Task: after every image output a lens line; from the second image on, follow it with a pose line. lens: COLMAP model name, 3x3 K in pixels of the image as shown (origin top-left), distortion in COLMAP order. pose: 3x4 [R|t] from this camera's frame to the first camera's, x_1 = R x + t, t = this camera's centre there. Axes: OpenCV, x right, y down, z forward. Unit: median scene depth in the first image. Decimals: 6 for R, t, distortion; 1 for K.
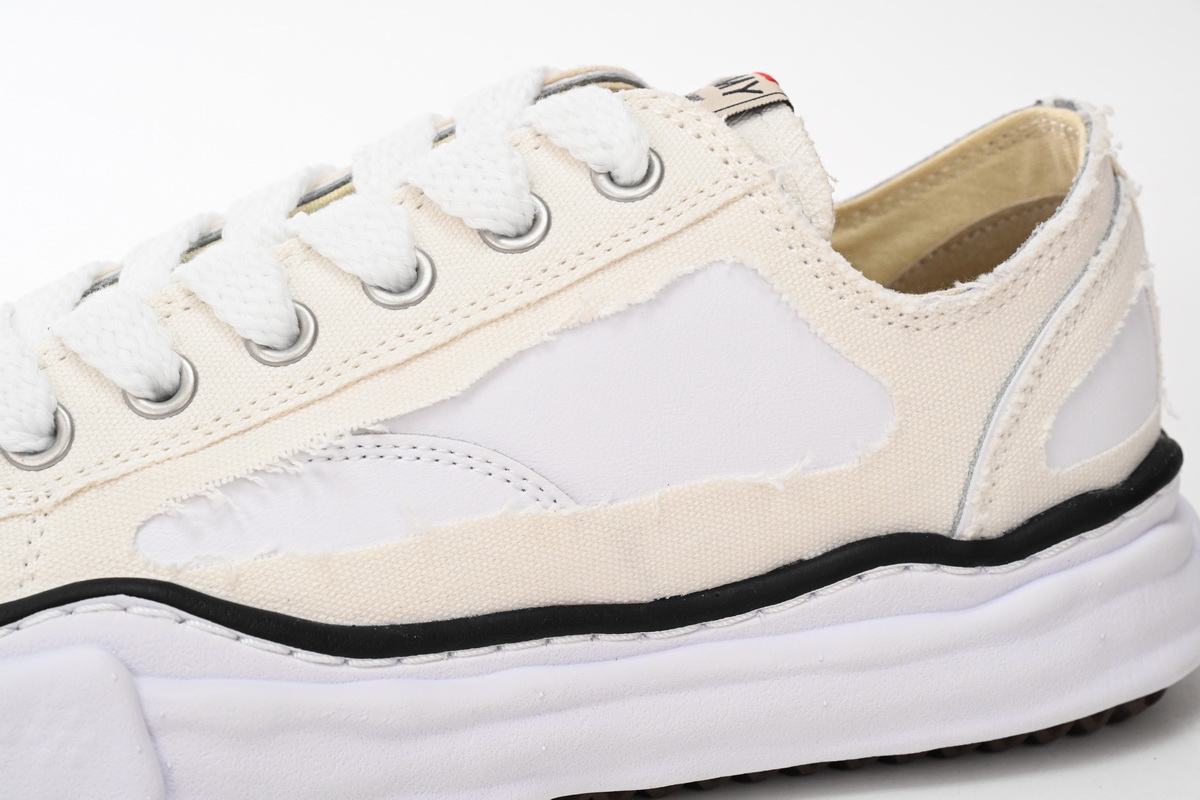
lens RADIAL K [[2584.9, 0, 597.6], [0, 2584.9, 401.1], [0, 0, 1]] dist [0.025460, 0.000000]
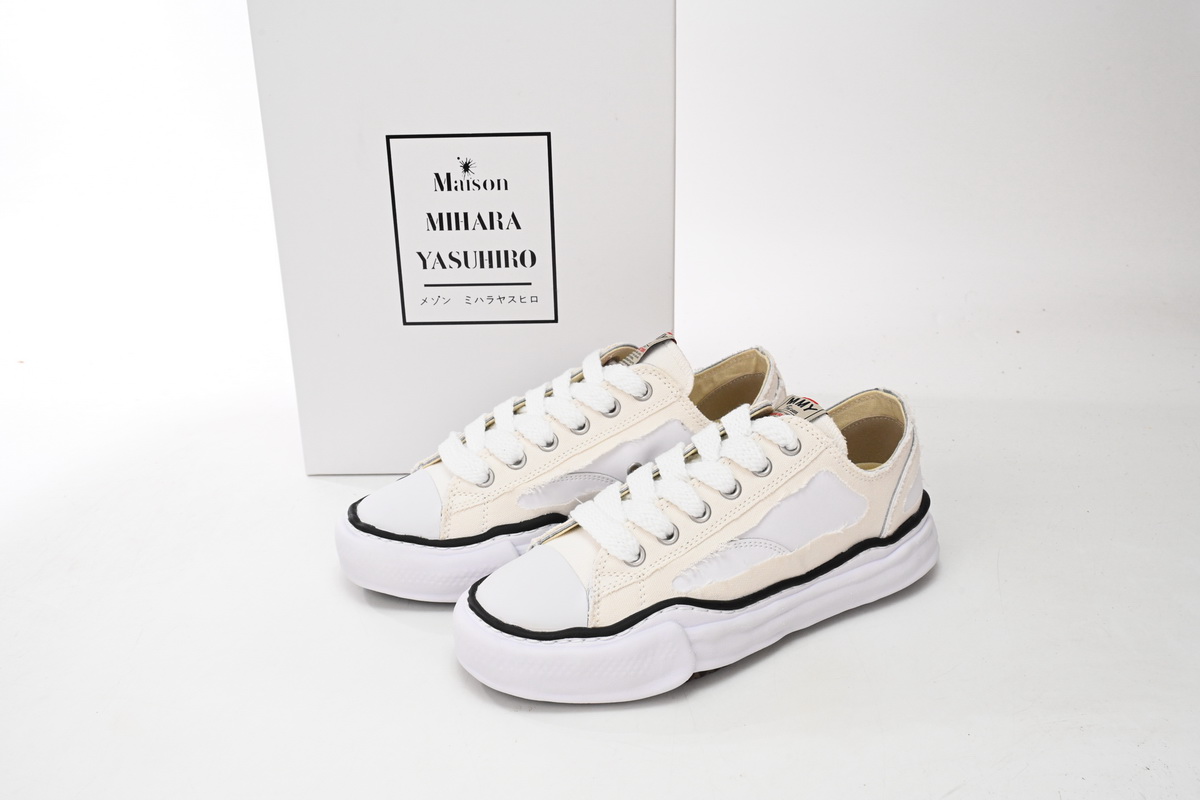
lens RADIAL K [[1223.2, 0, 603.8], [0, 1223.2, 399.2], [0, 0, 1]] dist [-0.023348, 0.000000]
pose [[0.967089, -0.108824, 0.229990, -0.571116], [0.079227, 0.987776, 0.134241, -0.377653], [-0.241787, -0.111602, 0.963890, -0.419187]]
